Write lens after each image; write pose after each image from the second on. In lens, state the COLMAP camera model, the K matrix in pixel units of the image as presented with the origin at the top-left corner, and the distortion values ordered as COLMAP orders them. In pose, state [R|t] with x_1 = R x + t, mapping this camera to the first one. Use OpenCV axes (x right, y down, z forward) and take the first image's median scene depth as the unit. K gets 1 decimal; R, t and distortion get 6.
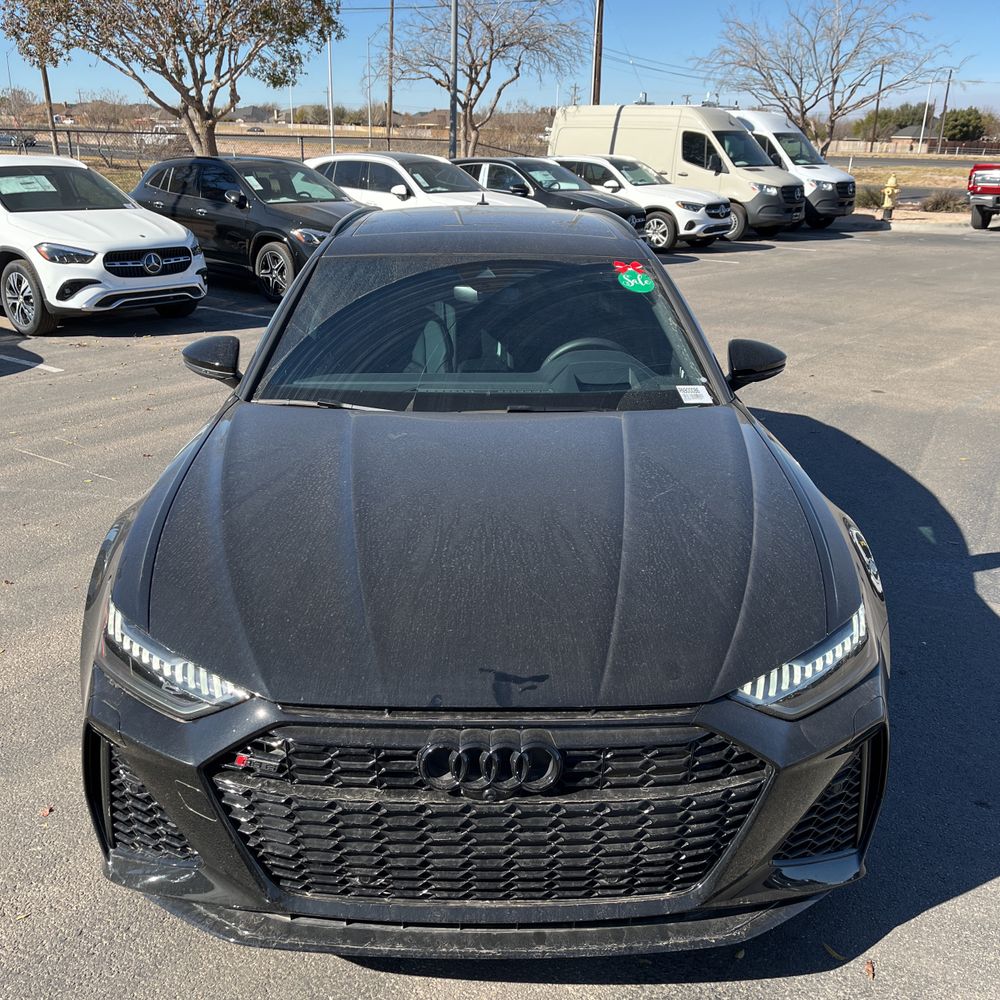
lens RADIAL K [[1016.9, 0, 497.2], [0, 1016.9, 506.3], [0, 0, 1]] dist [0.044197, -0.044144]
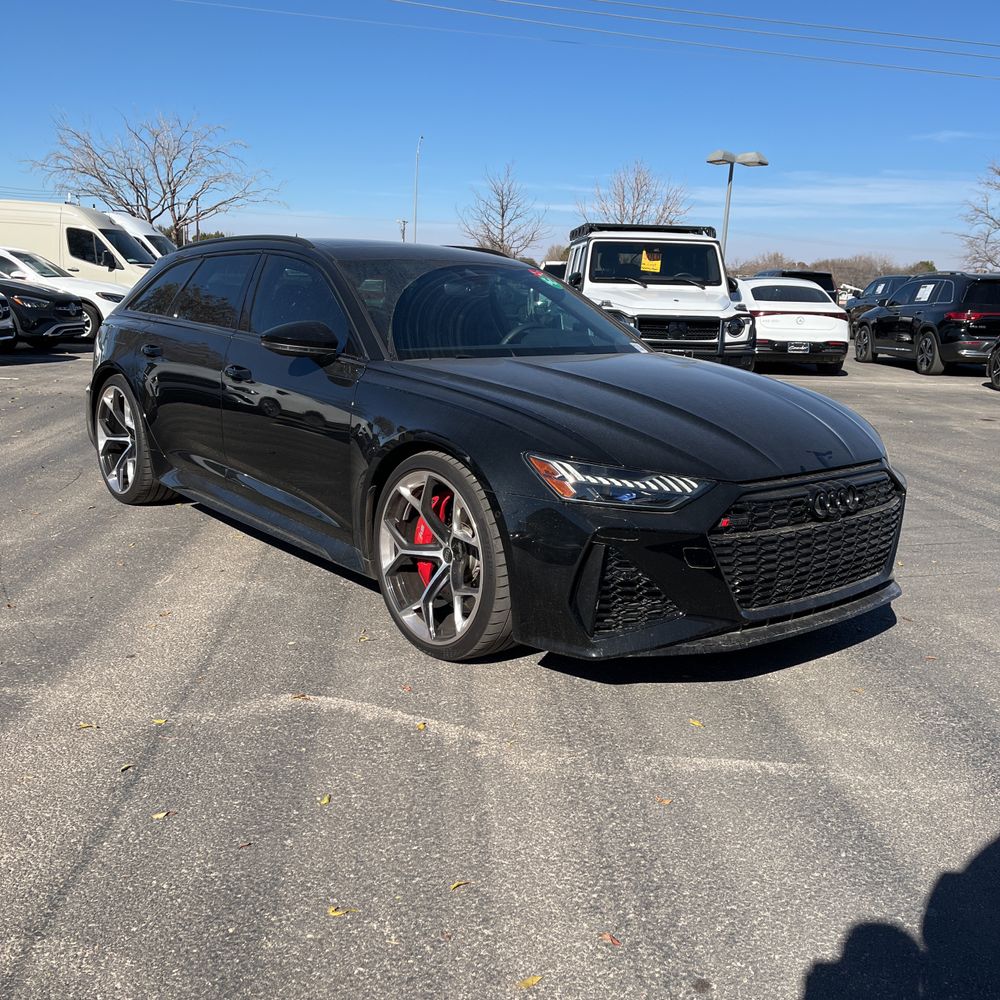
lens RADIAL K [[1016.9, 0, 497.2], [0, 1016.9, 506.3], [0, 0, 1]] dist [0.044197, -0.044144]
pose [[0.777442, -0.119514, 0.617495, -0.313387], [0.185148, 0.981766, -0.043089, 0.048626], [-0.601086, 0.147827, 0.785394, -0.001190]]
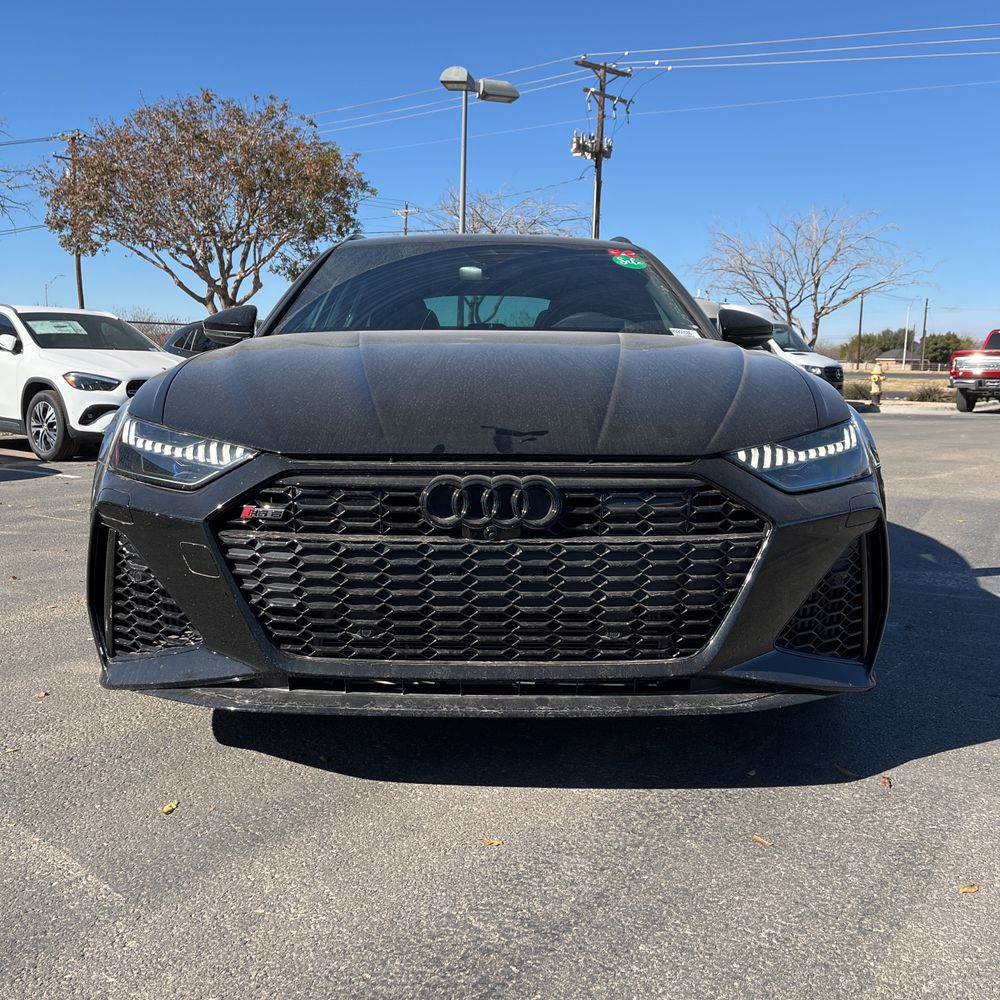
lens RADIAL K [[1016.9, 0, 497.2], [0, 1016.9, 506.3], [0, 0, 1]] dist [0.044197, -0.044144]
pose [[0.999981, -0.002934, -0.005377, 0.000910], [0.001755, 0.978251, -0.207419, 0.097038], [0.005869, 0.207406, 0.978237, 0.001120]]
